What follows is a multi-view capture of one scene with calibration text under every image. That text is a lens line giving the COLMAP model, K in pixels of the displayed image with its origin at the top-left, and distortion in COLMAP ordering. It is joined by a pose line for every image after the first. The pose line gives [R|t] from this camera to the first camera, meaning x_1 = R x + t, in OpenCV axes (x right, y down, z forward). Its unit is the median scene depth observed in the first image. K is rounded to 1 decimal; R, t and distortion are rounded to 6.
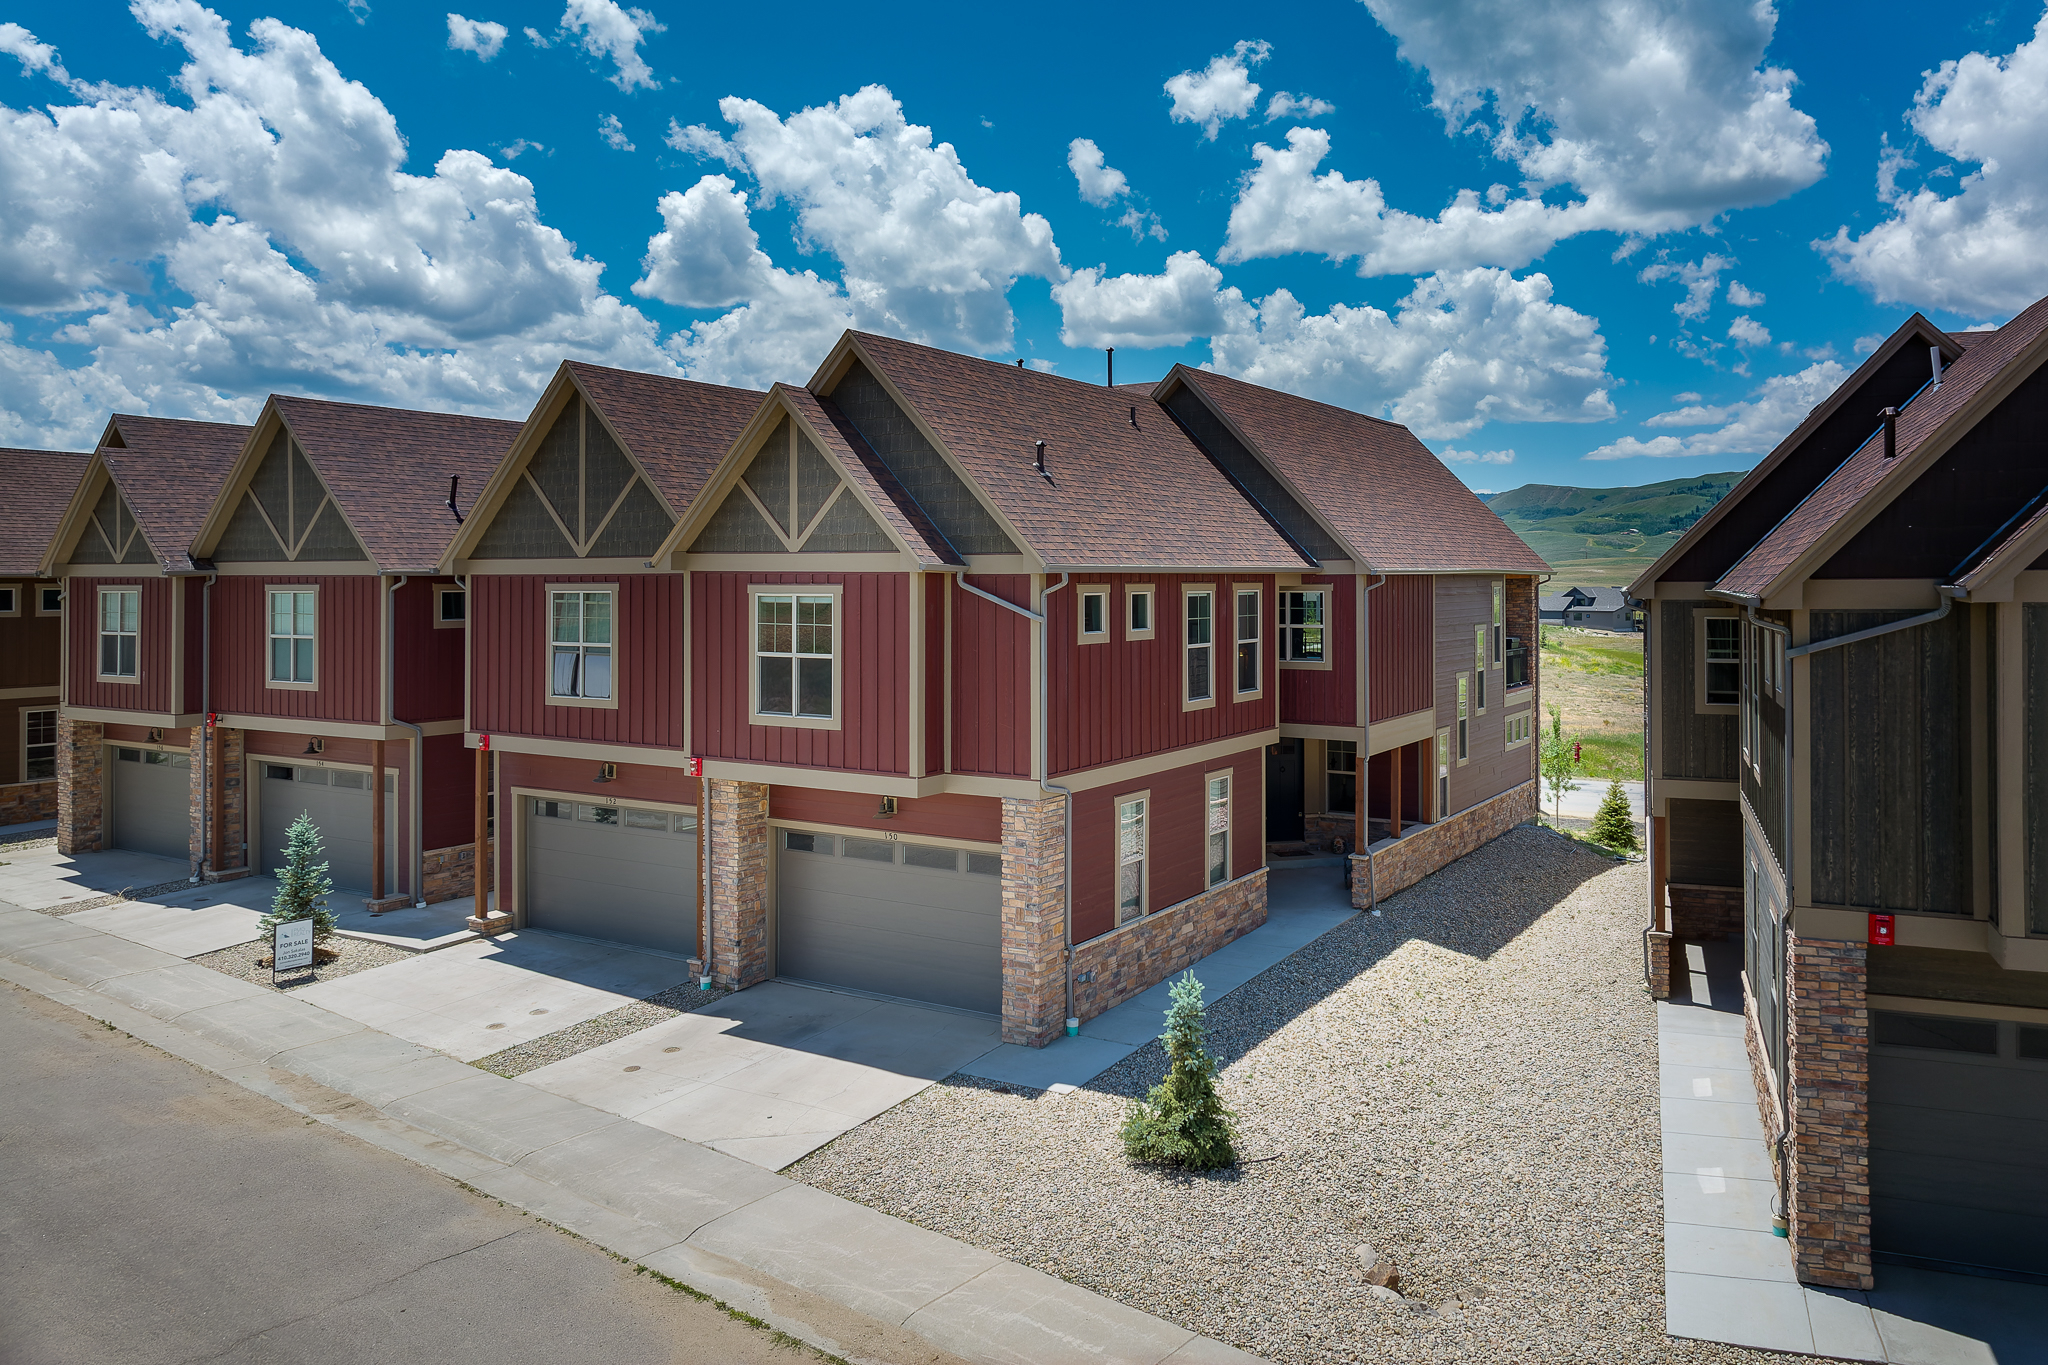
lens RADIAL K [[1451.6, 0, 1025.5], [0, 1451.6, 569.7], [0, 0, 1]] dist [-0.004433, -0.001240]
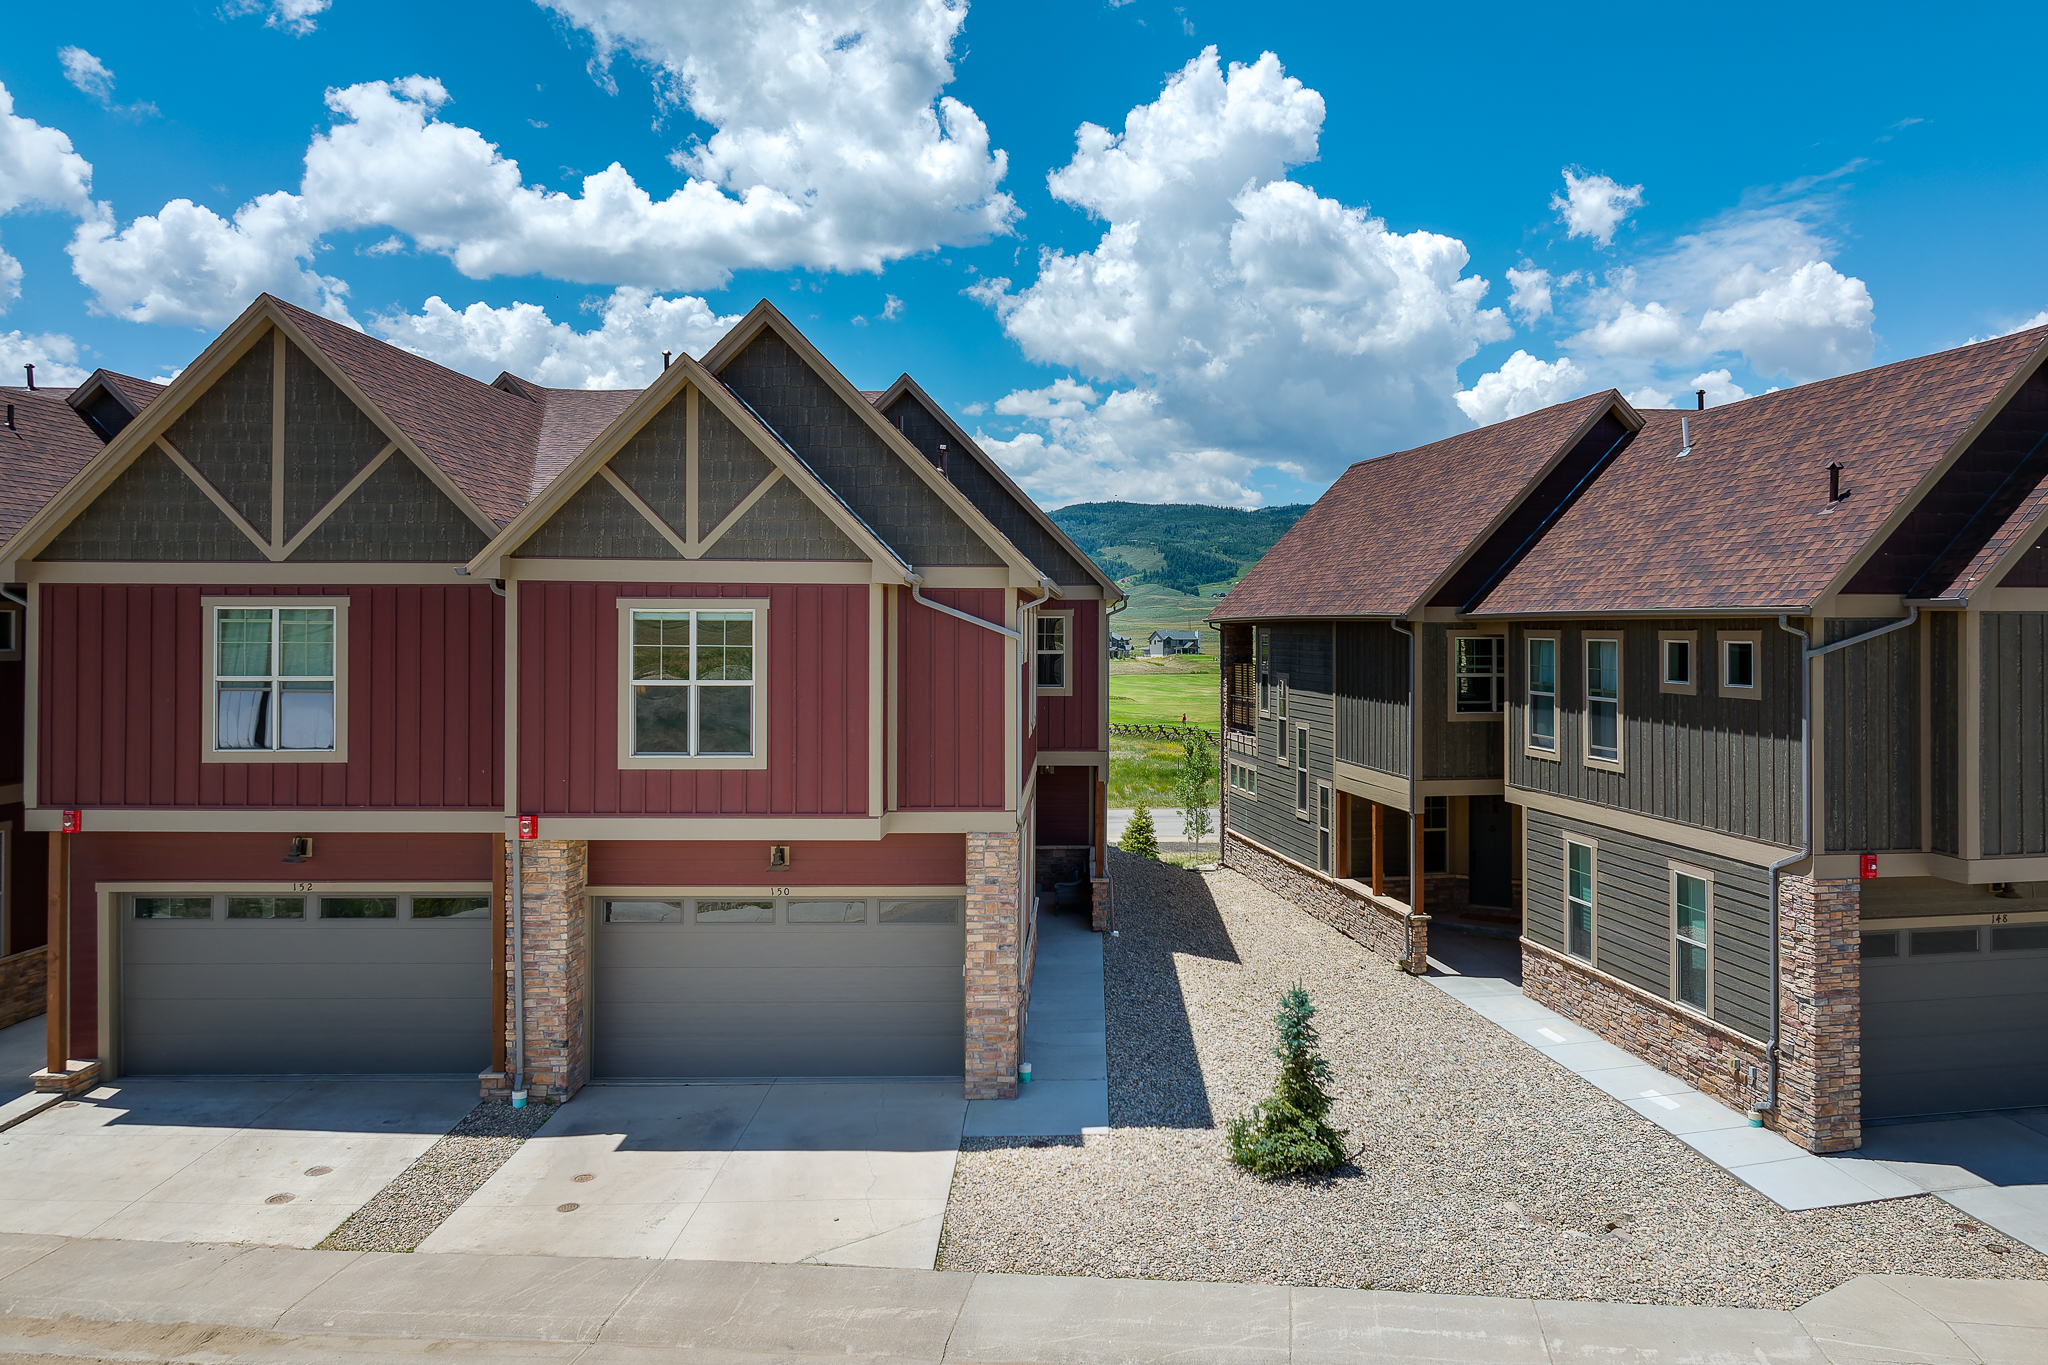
lens RADIAL K [[1538.0, 0, 1024.2], [0, 1538.0, 622.2], [0, 0, 1]] dist [-0.009161, 0.003010]
pose [[0.843980, 0.006464, 0.536336, -0.503177], [-0.008301, 0.999965, 0.001011, 0.023073], [-0.536310, -0.005306, 0.844004, 0.163491]]
